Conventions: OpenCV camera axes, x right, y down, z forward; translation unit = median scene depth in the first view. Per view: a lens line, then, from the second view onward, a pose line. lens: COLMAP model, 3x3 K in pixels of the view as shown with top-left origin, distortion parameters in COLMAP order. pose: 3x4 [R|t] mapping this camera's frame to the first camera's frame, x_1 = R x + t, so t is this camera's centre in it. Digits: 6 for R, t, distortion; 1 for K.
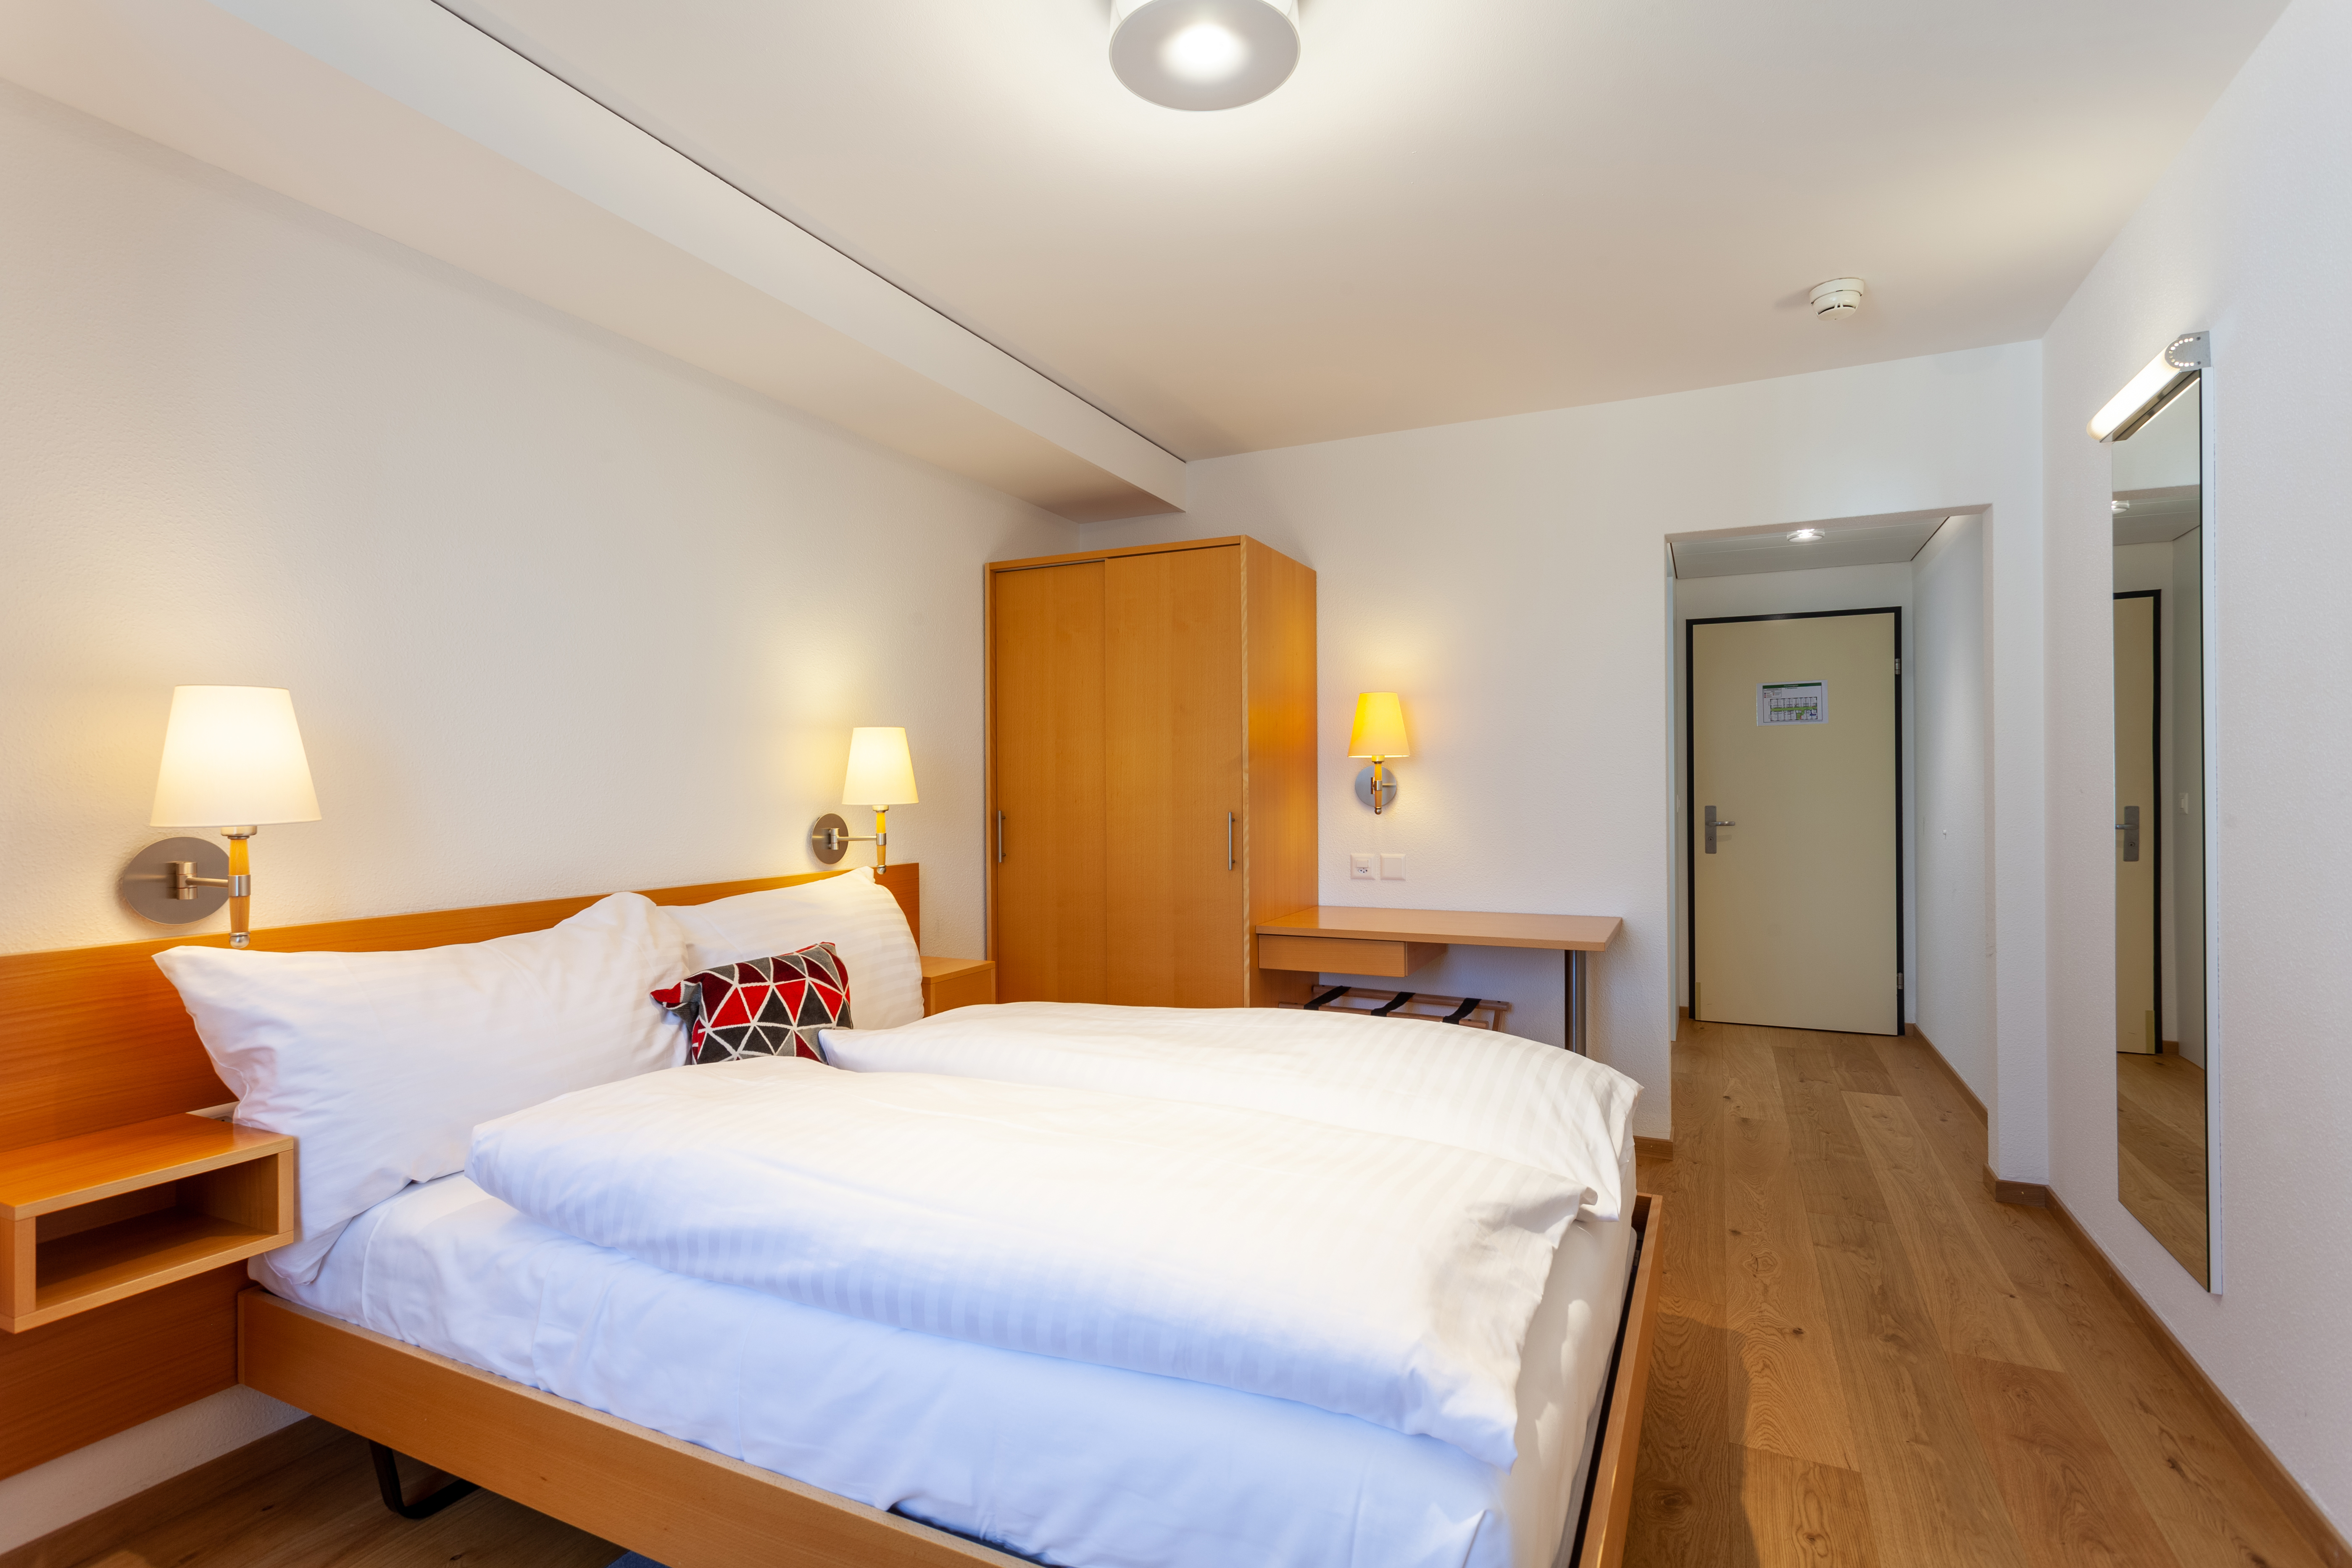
lens RADIAL K [[1125.0, 0, 1172.1], [0, 1125.0, 776.9], [0, 0, 1]] dist [0.001186, 0.000846]
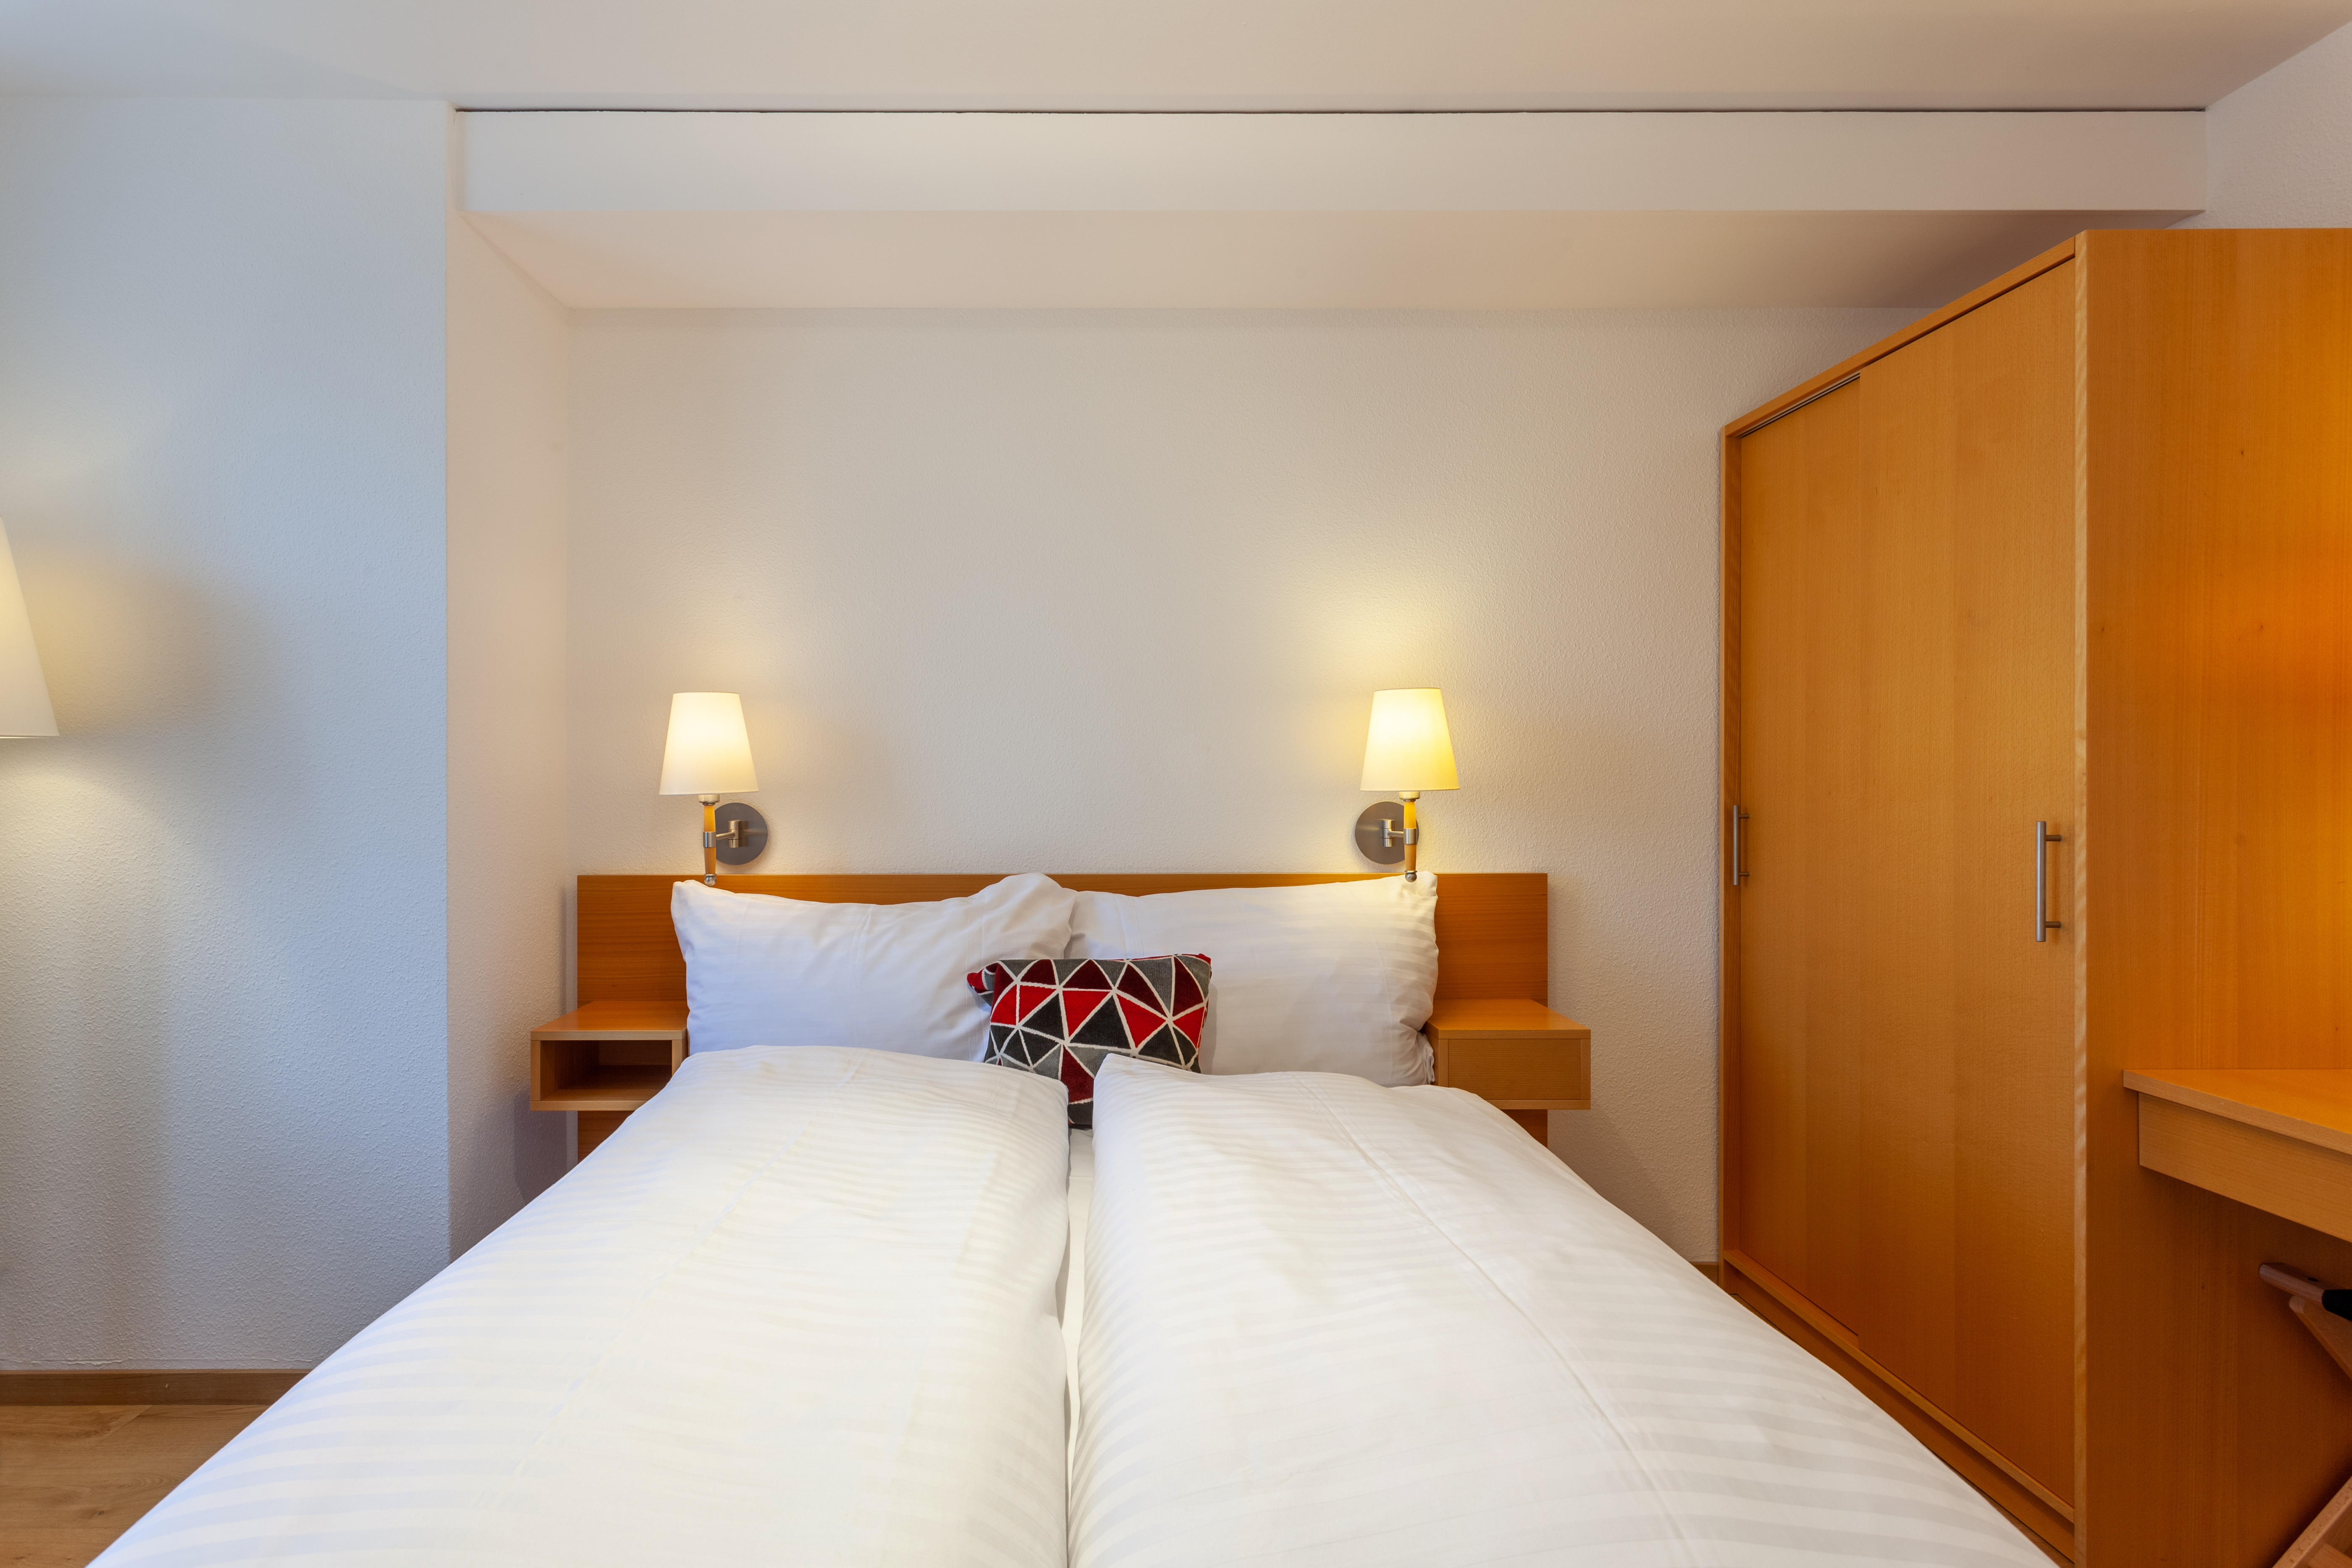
lens RADIAL K [[1159.9, 0, 1098.1], [0, 1159.9, 771.5], [0, 0, 1]] dist [-0.001063, -0.000127]
pose [[0.430944, 0.005085, -0.902364, 0.356117], [0.006725, 0.999938, 0.008847, 0.002732], [0.902353, -0.009881, 0.430884, 0.461390]]
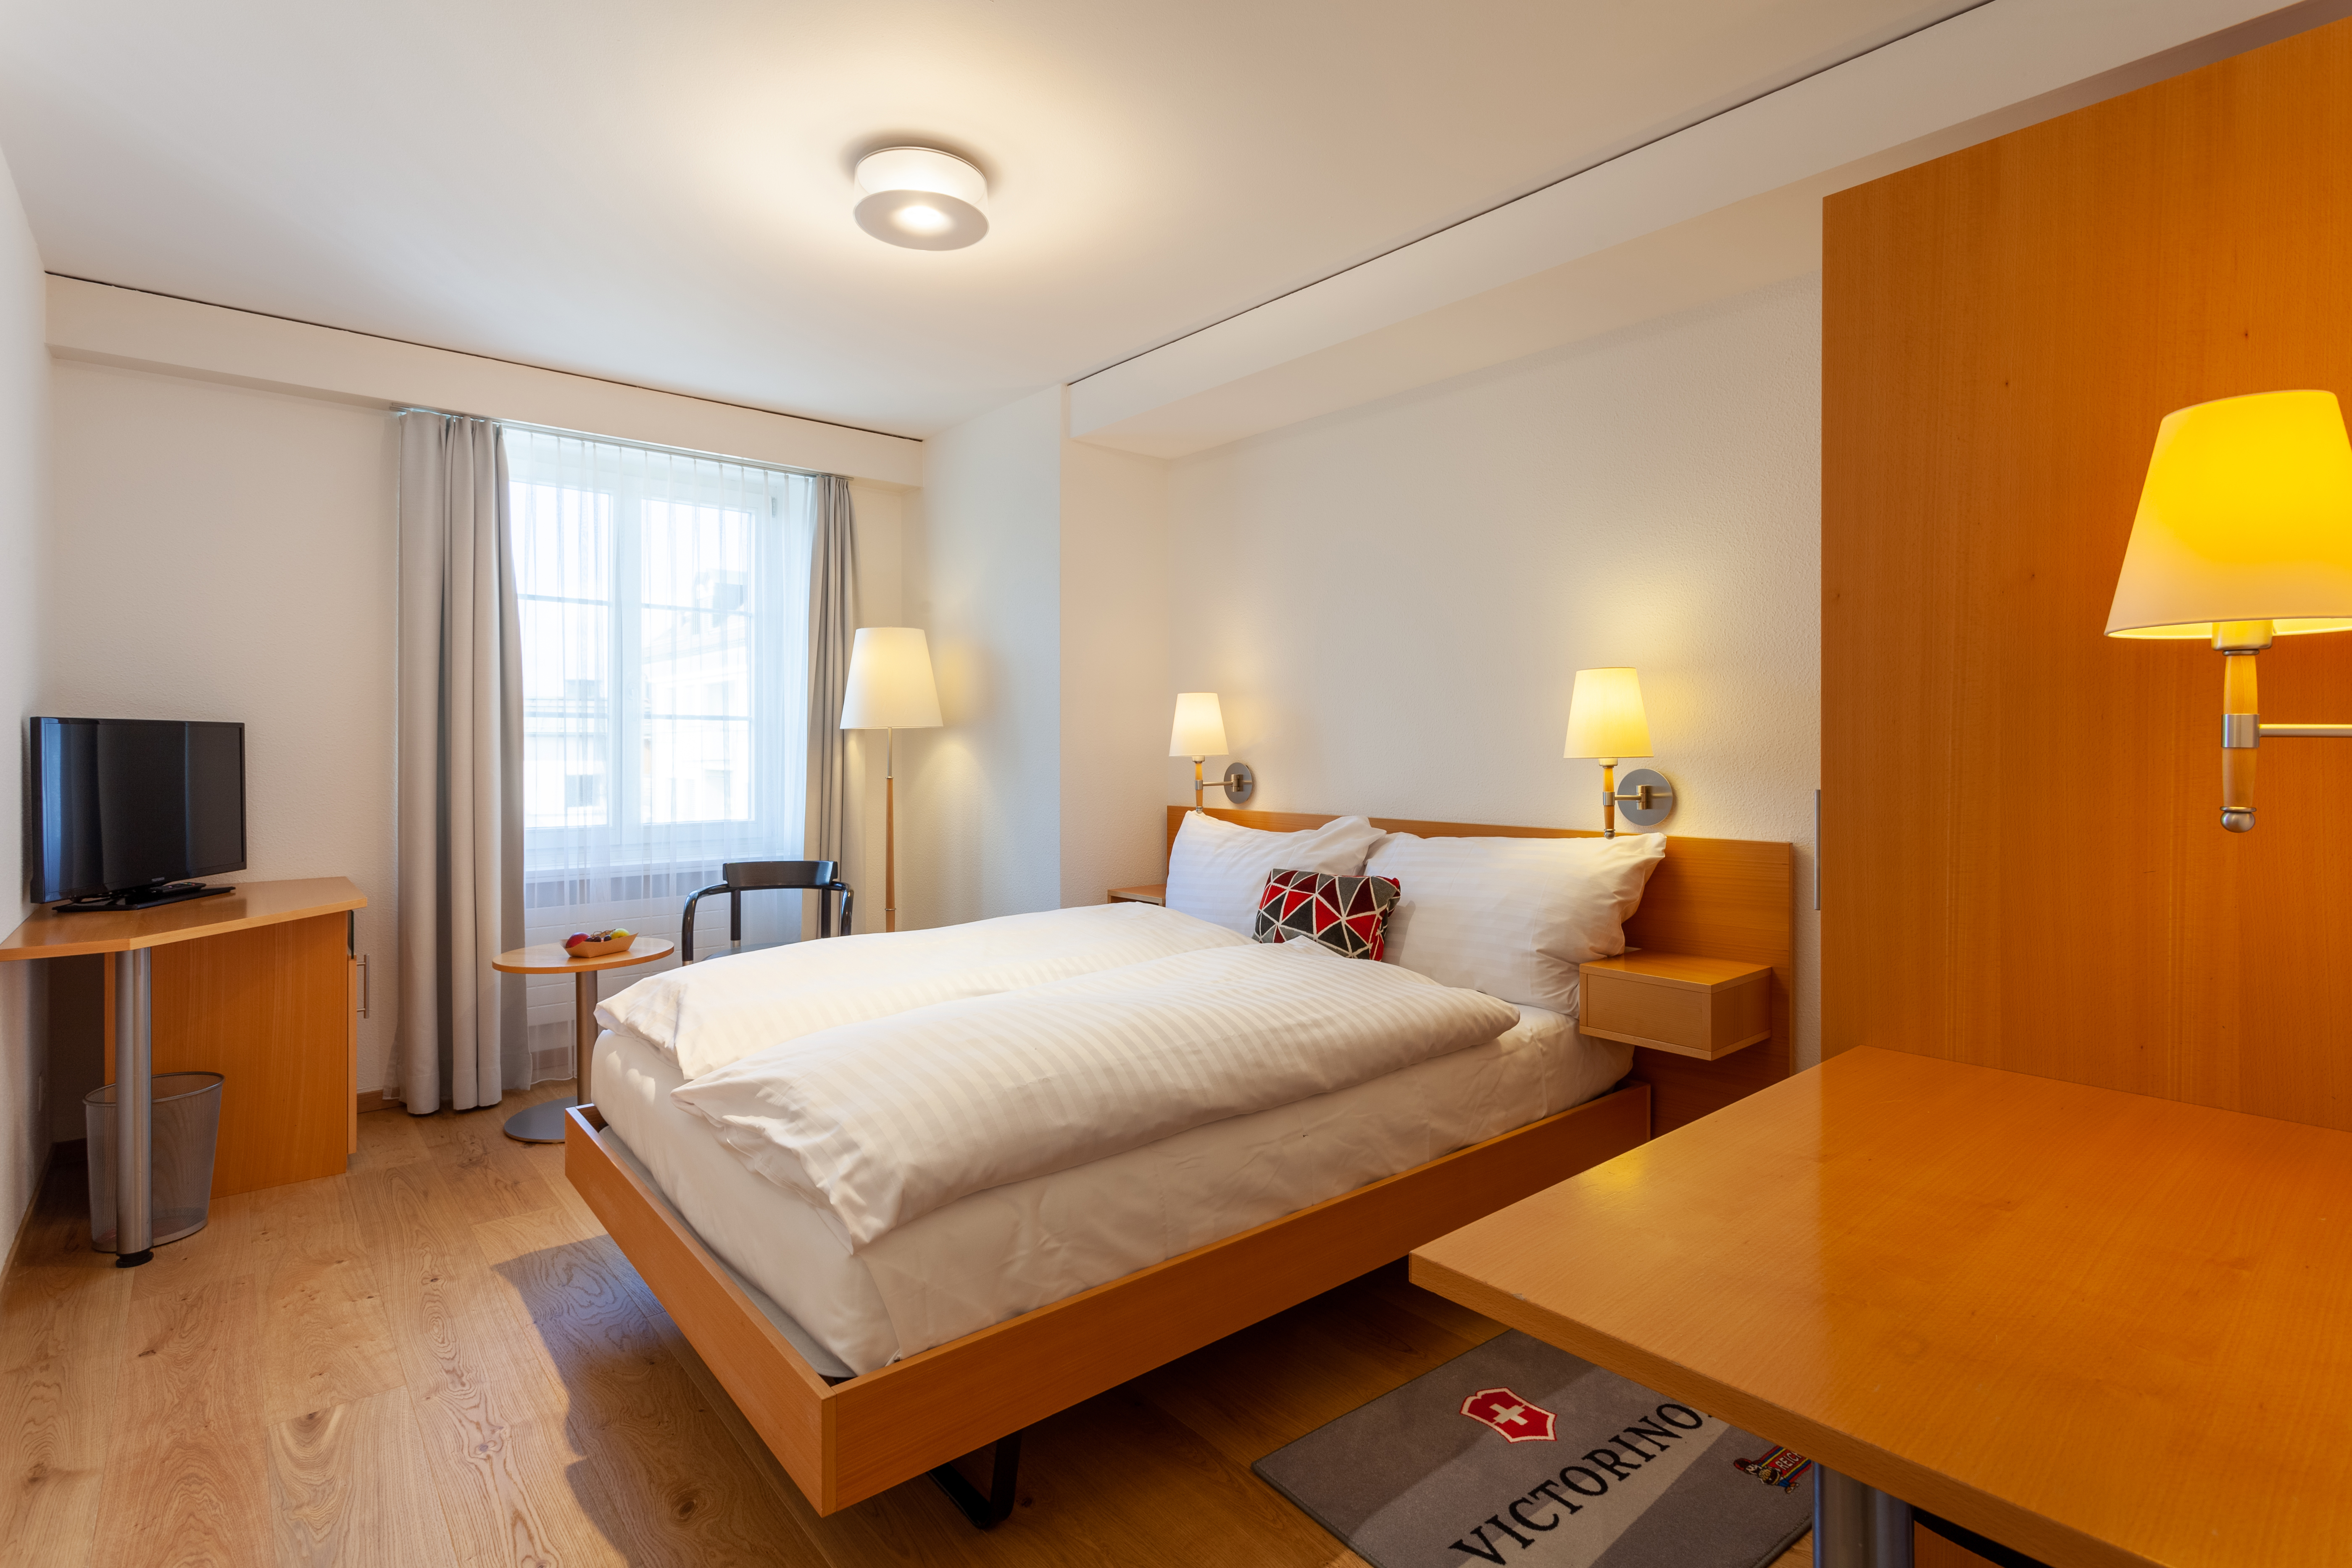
lens RADIAL K [[1119.3, 0, 1170.7], [0, 1119.3, 762.8], [0, 0, 1]] dist [-0.003017, -0.000703]
pose [[-0.411107, 0.025201, -0.911239, 0.654164], [0.013957, 0.999675, 0.021350, 0.004079], [0.911480, -0.003941, -0.411325, 1.032827]]
